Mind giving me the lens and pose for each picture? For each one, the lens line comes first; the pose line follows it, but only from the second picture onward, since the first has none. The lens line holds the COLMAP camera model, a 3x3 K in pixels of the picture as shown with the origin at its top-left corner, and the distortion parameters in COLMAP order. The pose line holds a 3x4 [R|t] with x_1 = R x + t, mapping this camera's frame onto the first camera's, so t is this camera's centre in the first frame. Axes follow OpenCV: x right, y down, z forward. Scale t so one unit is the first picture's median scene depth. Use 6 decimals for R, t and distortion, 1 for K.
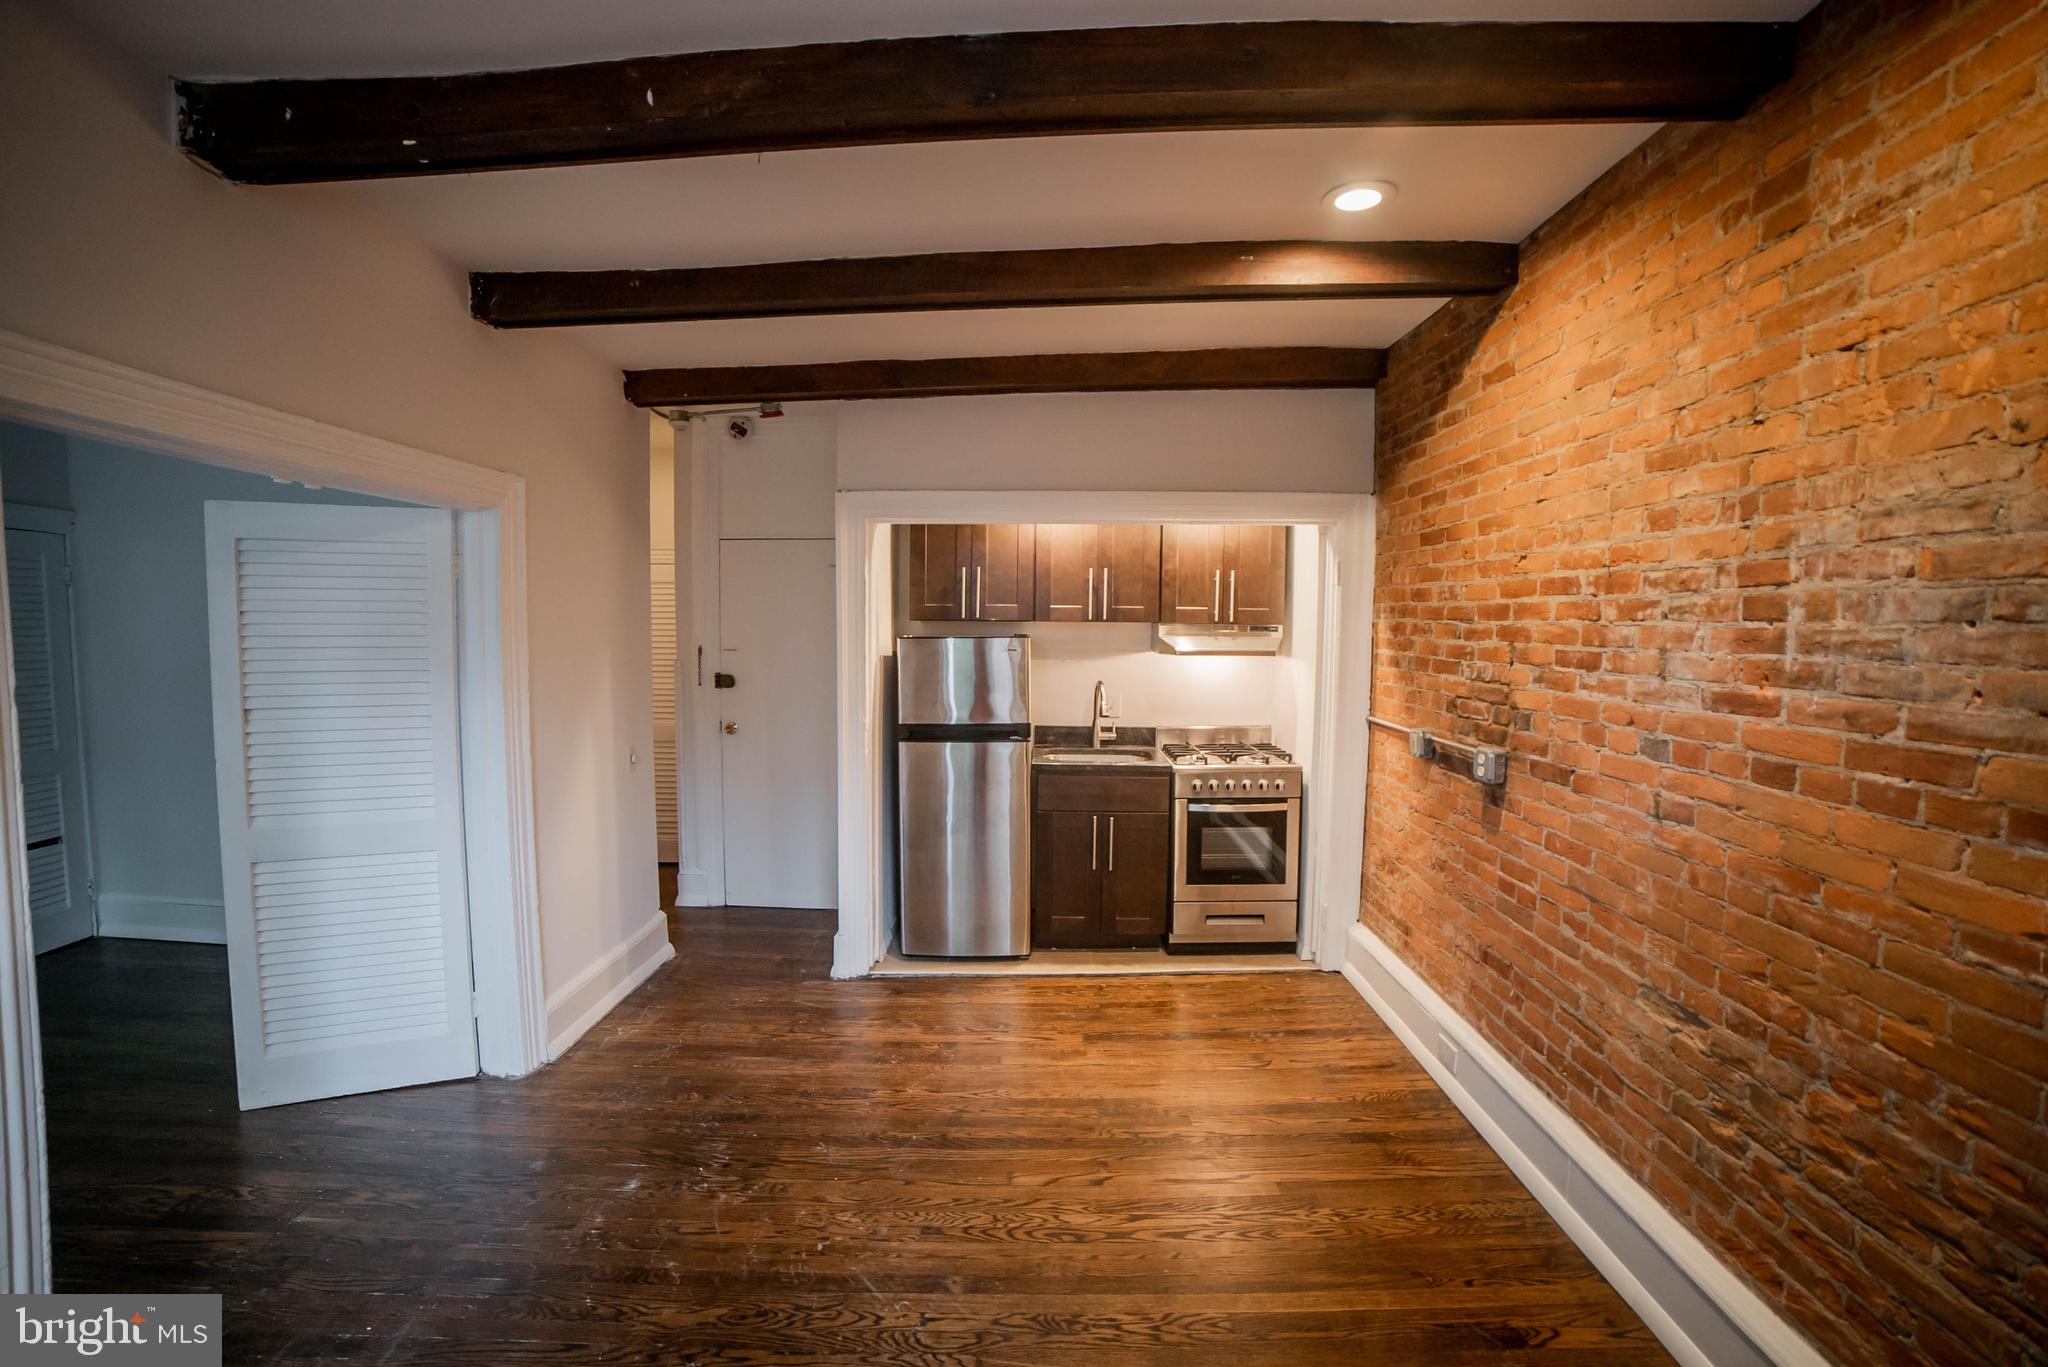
lens RADIAL K [[839.3, 0, 994.8], [0, 839.3, 675.5], [0, 0, 1]] dist [-0.103082, 0.038157]
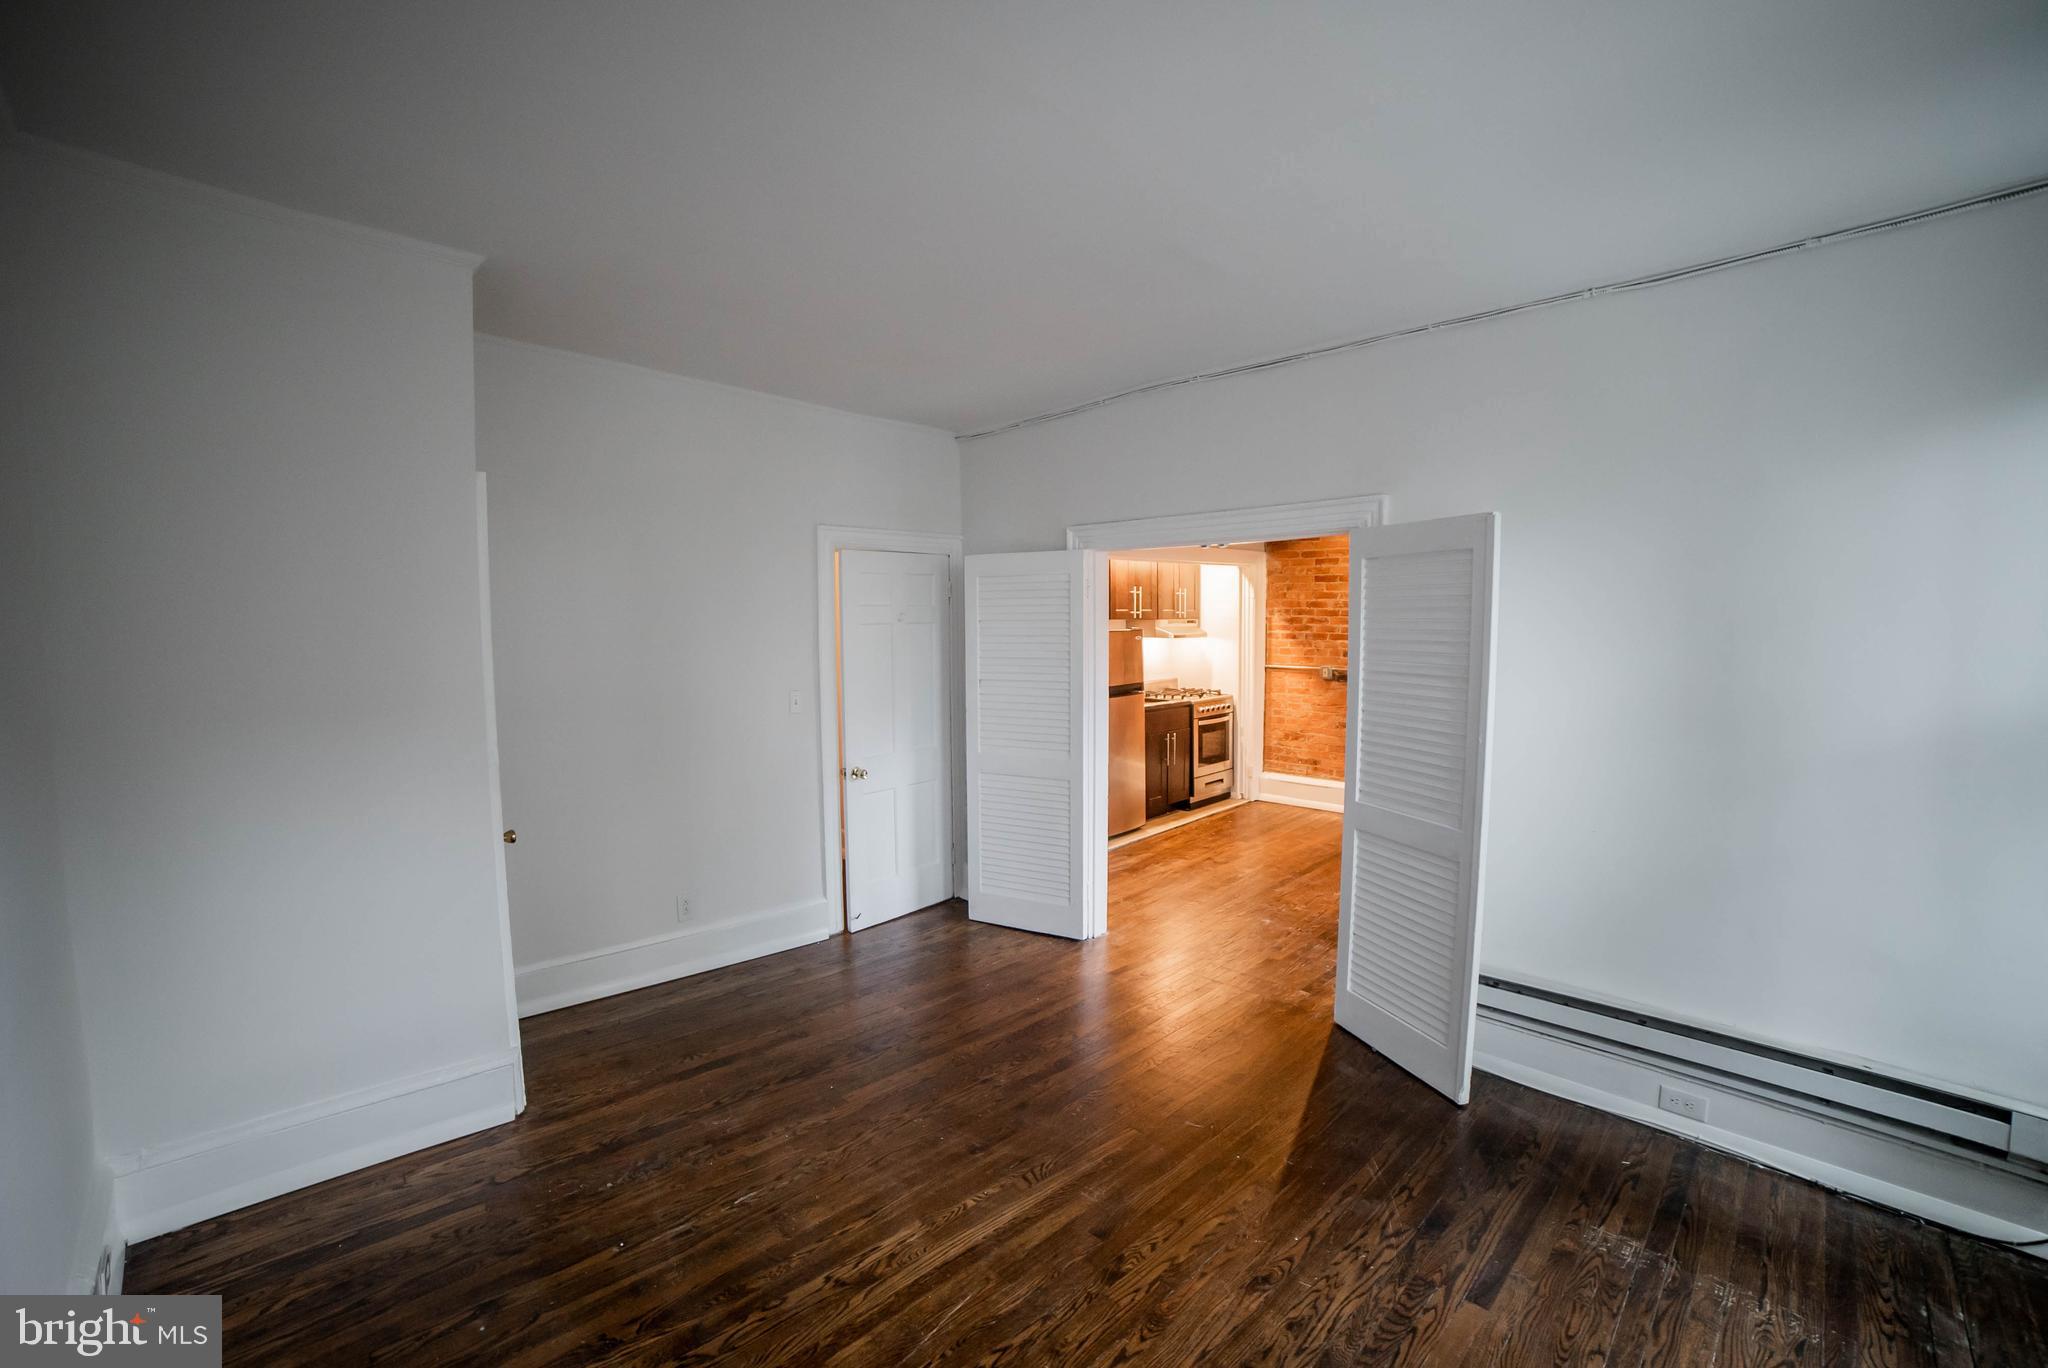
lens RADIAL K [[839.3, 0, 994.8], [0, 839.3, 676.0], [0, 0, 1]] dist [-0.103082, 0.038157]
pose [[0.713946, -0.059059, 0.697705, -1.932537], [0.056032, 0.998060, 0.027146, -0.020494], [-0.697955, 0.019713, 0.715870, 0.045208]]
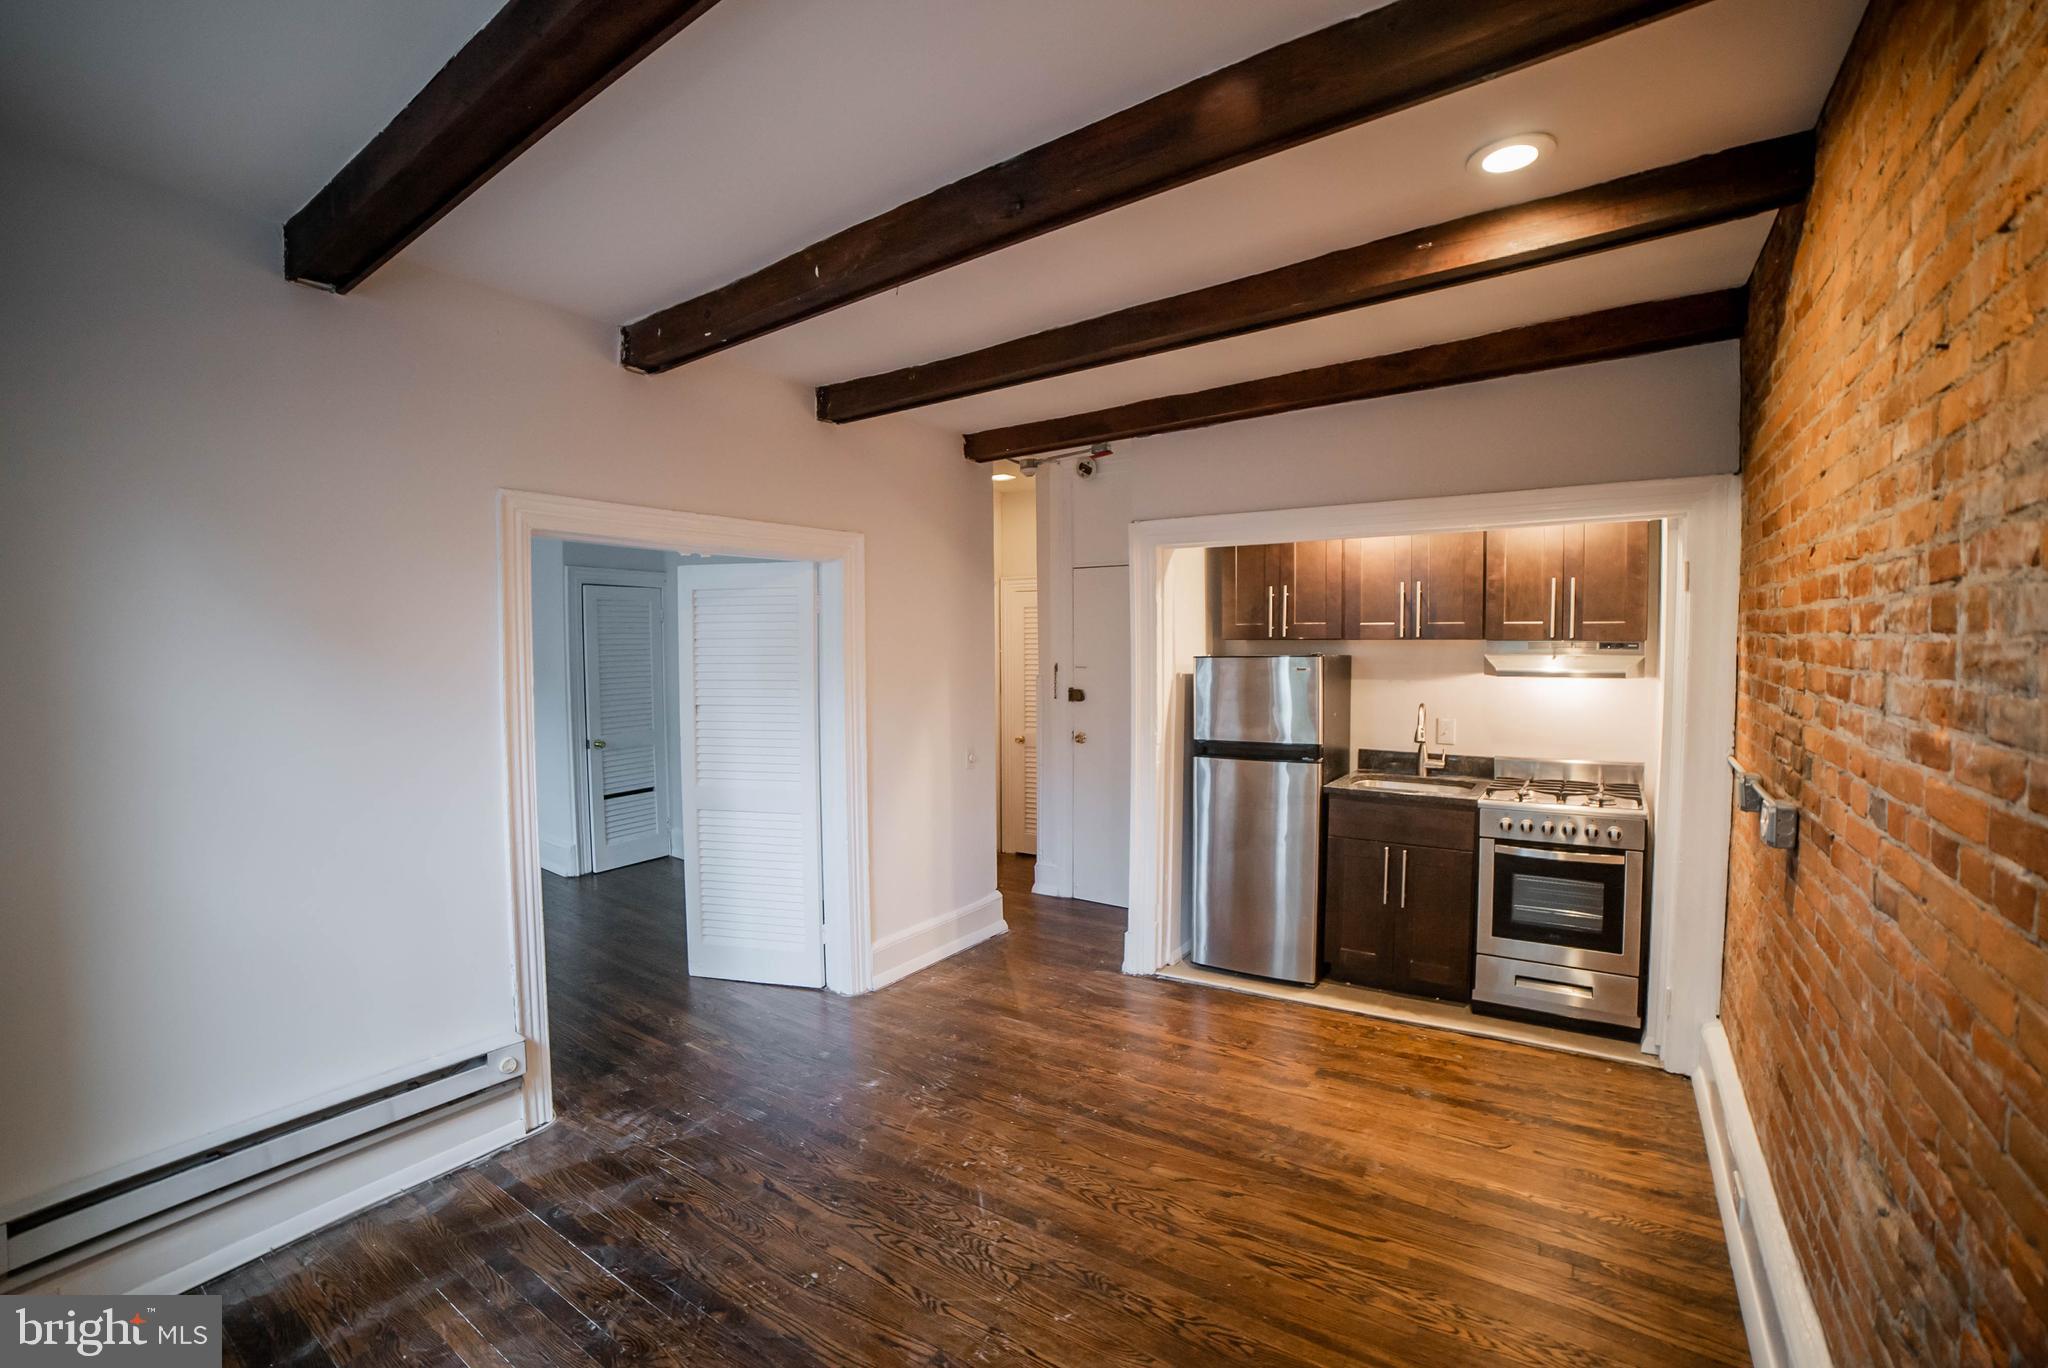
lens RADIAL K [[839.3, 0, 994.8], [0, 839.3, 676.0], [0, 0, 1]] dist [-0.103082, 0.038157]
pose [[0.845449, 0.010655, -0.533950, 0.359224], [-0.021570, 0.999666, -0.014205, -0.001456], [0.533621, 0.023527, 0.845397, -0.018143]]
